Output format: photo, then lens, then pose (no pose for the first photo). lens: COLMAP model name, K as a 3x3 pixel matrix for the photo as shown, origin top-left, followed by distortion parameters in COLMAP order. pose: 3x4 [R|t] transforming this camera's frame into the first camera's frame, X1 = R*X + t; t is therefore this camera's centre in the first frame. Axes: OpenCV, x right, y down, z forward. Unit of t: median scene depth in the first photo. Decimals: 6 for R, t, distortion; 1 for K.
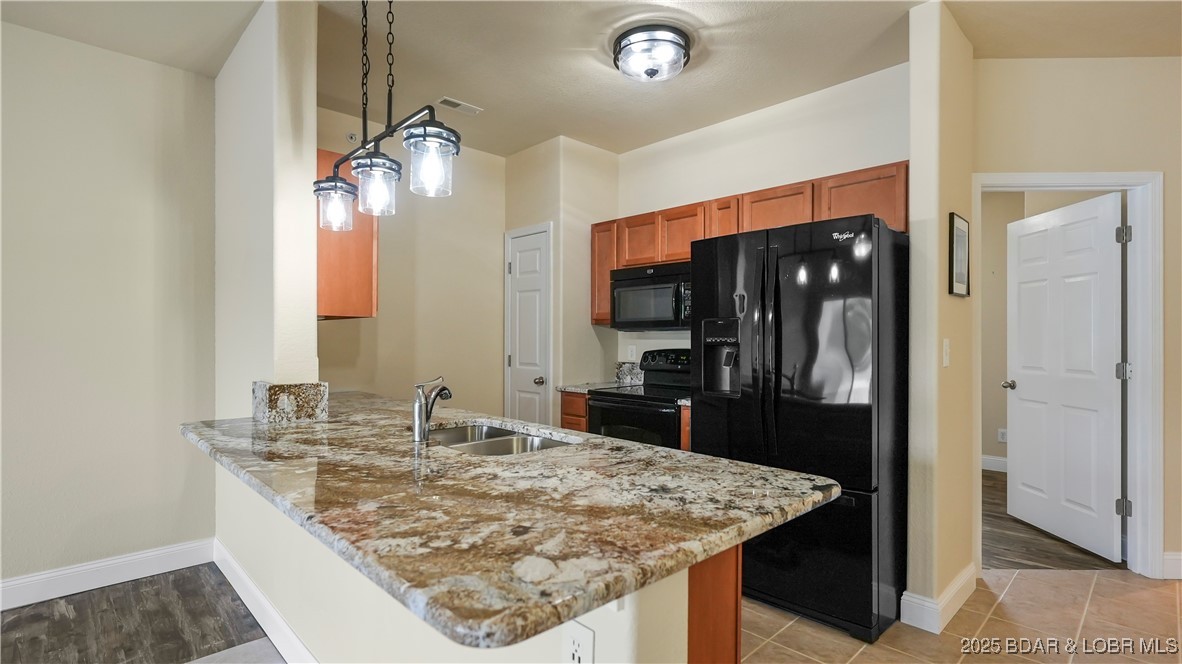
lens RADIAL K [[558.1, 0, 593.2], [0, 558.1, 340.0], [0, 0, 1]] dist [0.001953, -0.000060]
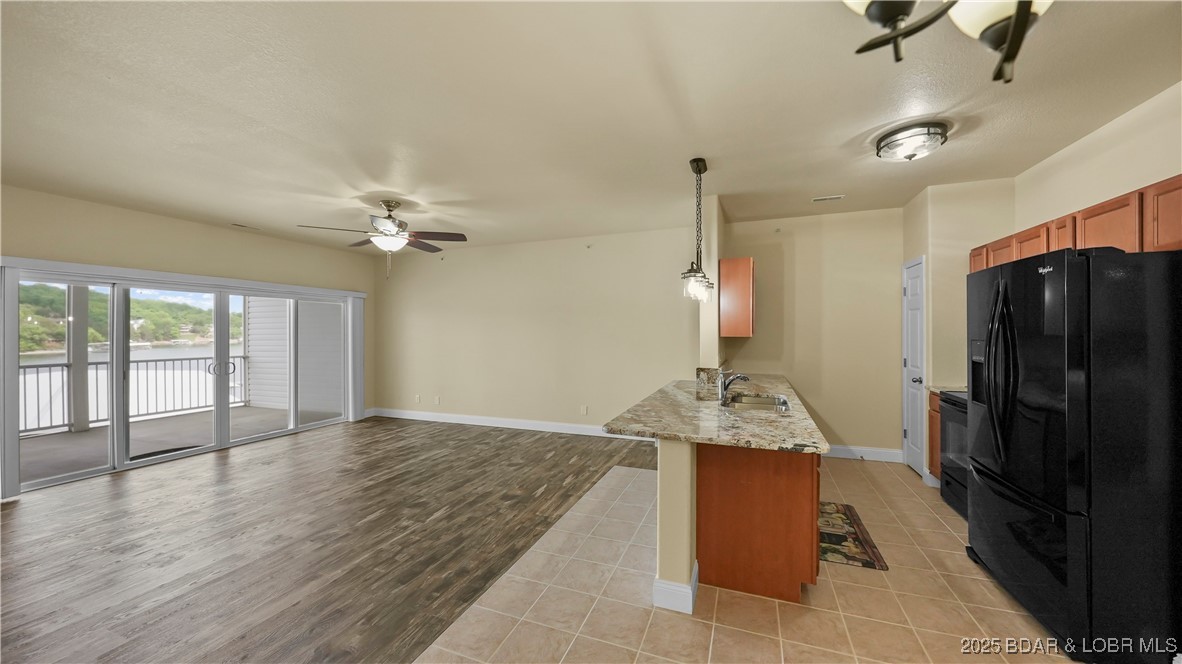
lens RADIAL K [[415.7, 0, 593.8], [0, 415.7, 332.1], [0, 0, 1]] dist [-0.000883, 0.000014]
pose [[0.424011, -0.002615, -0.905653, 0.616394], [0.002342, 0.999996, -0.001791, -0.050381], [0.905654, -0.001362, 0.424016, -0.104295]]
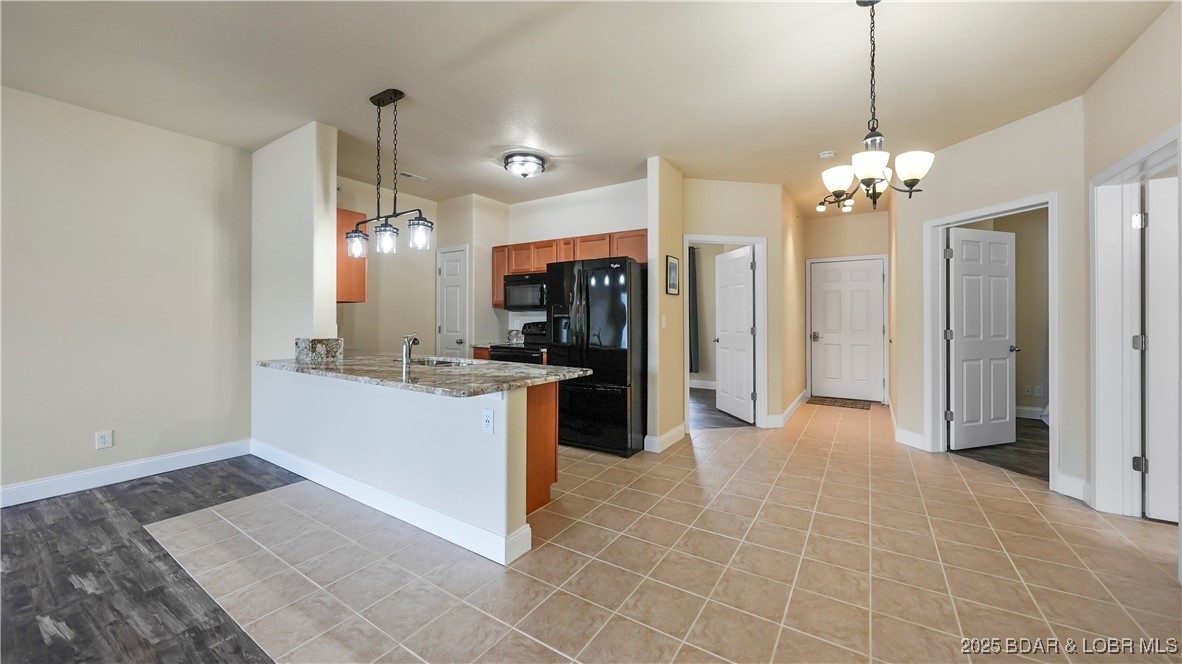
lens RADIAL K [[429.2, 0, 590.9], [0, 429.2, 318.7], [0, 0, 1]] dist [-0.001721, -0.000015]
pose [[0.975070, -0.000032, 0.221899, -0.000261], [0.000521, 0.999998, -0.002145, 0.012535], [-0.221898, 0.002207, 0.975067, -0.425153]]
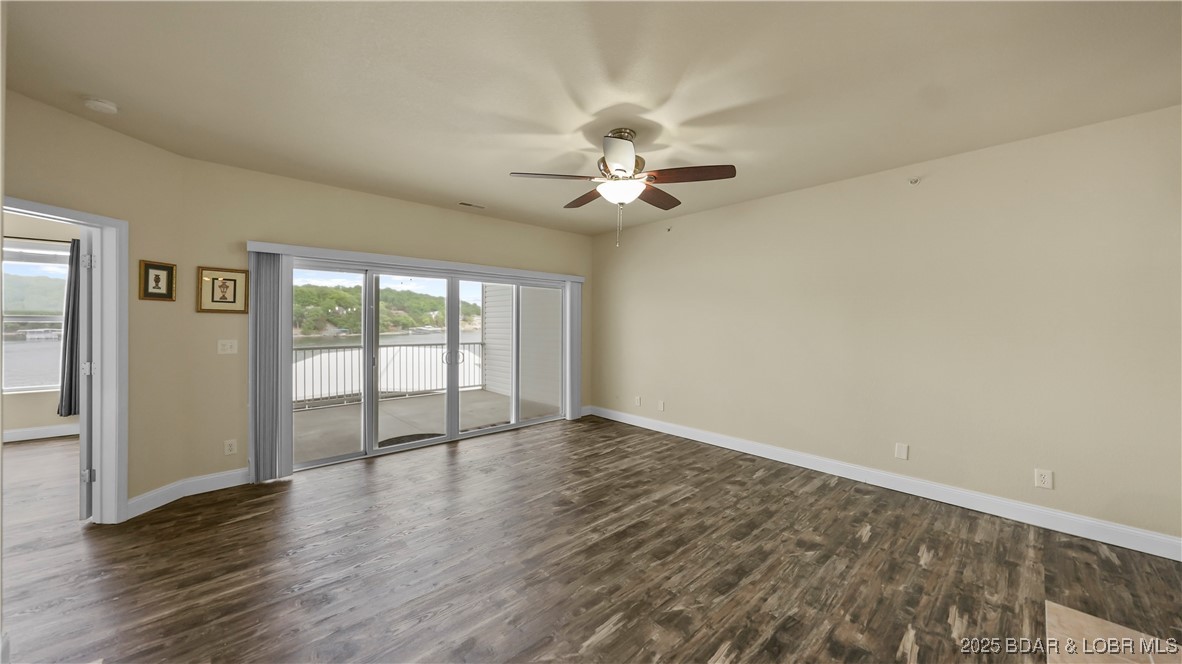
lens RADIAL K [[409.1, 0, 597.4], [0, 409.1, 324.6], [0, 0, 1]] dist [-0.000895, 0.000041]
pose [[-0.015738, 0.003479, -0.999870, 0.034136], [-0.007751, 0.999963, 0.003601, -0.047231], [0.999846, 0.007807, -0.015711, -0.170021]]
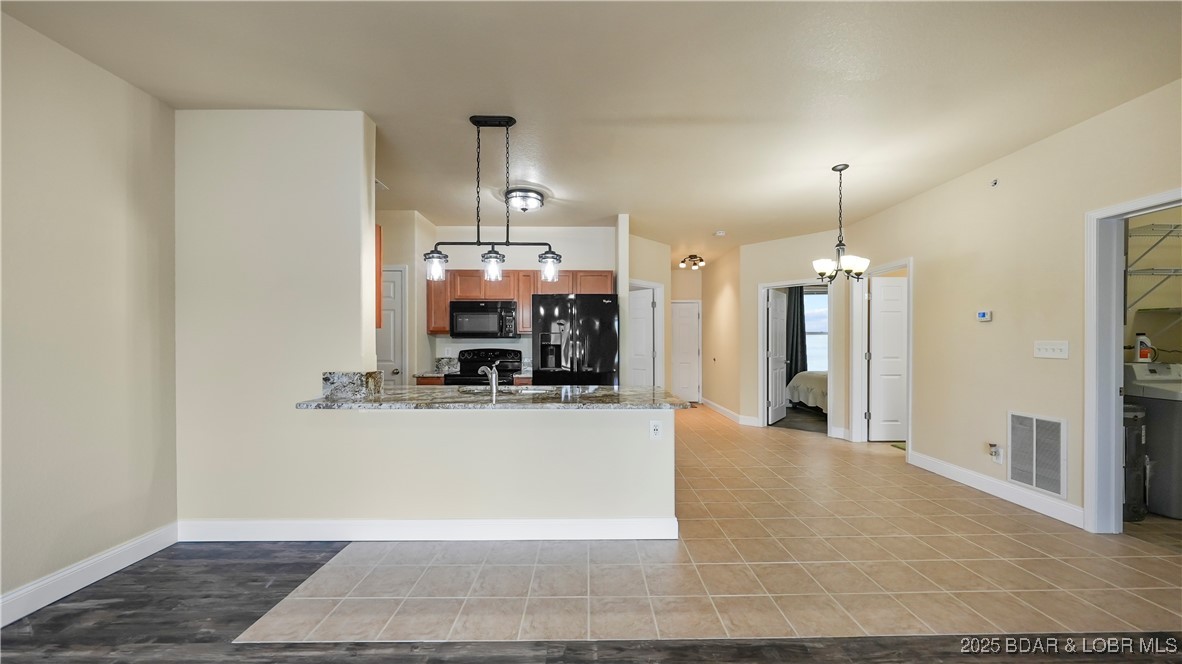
lens RADIAL K [[413.8, 0, 594.0], [0, 413.8, 346.0], [0, 0, 1]] dist [-0.001482, -0.000038]
pose [[0.684074, -0.006597, 0.729382, -0.728411], [0.005010, 0.999978, 0.004346, 0.004737], [-0.729395, 0.000681, 0.684092, -0.176145]]
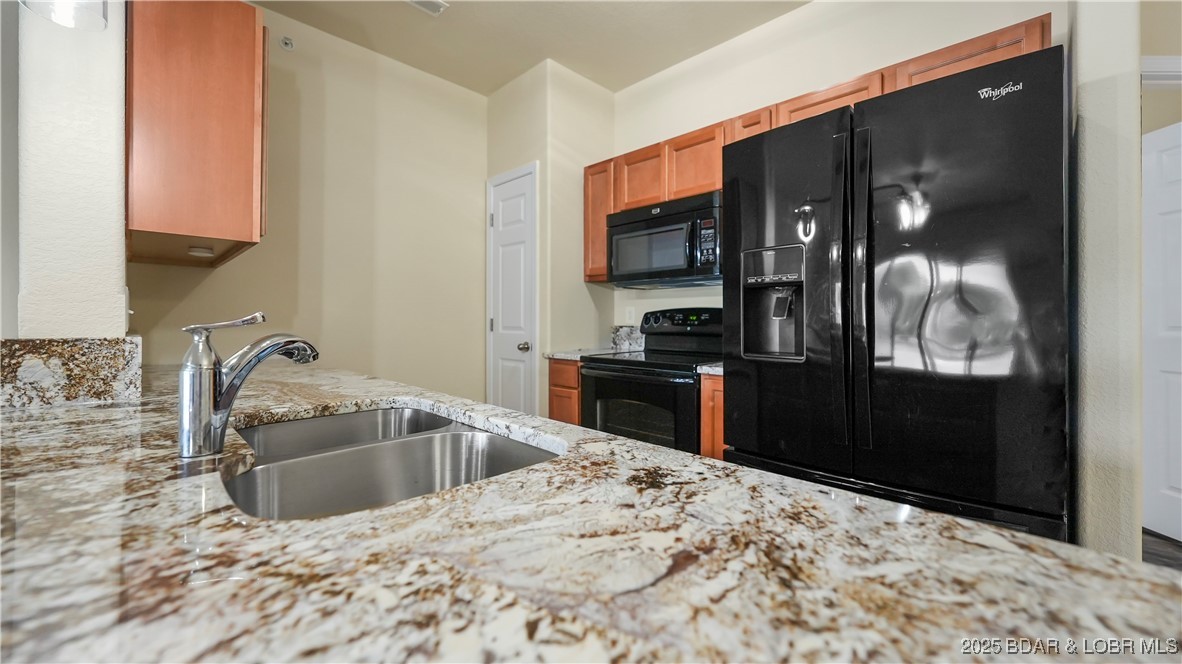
lens RADIAL K [[456.3, 0, 598.6], [0, 456.3, 319.4], [0, 0, 1]] dist [0.001430, 0.000104]
pose [[0.999597, -0.001667, 0.028332, -0.001778], [0.001841, 0.999980, -0.006093, 0.048477], [-0.028321, 0.006143, 0.999580, 0.397371]]
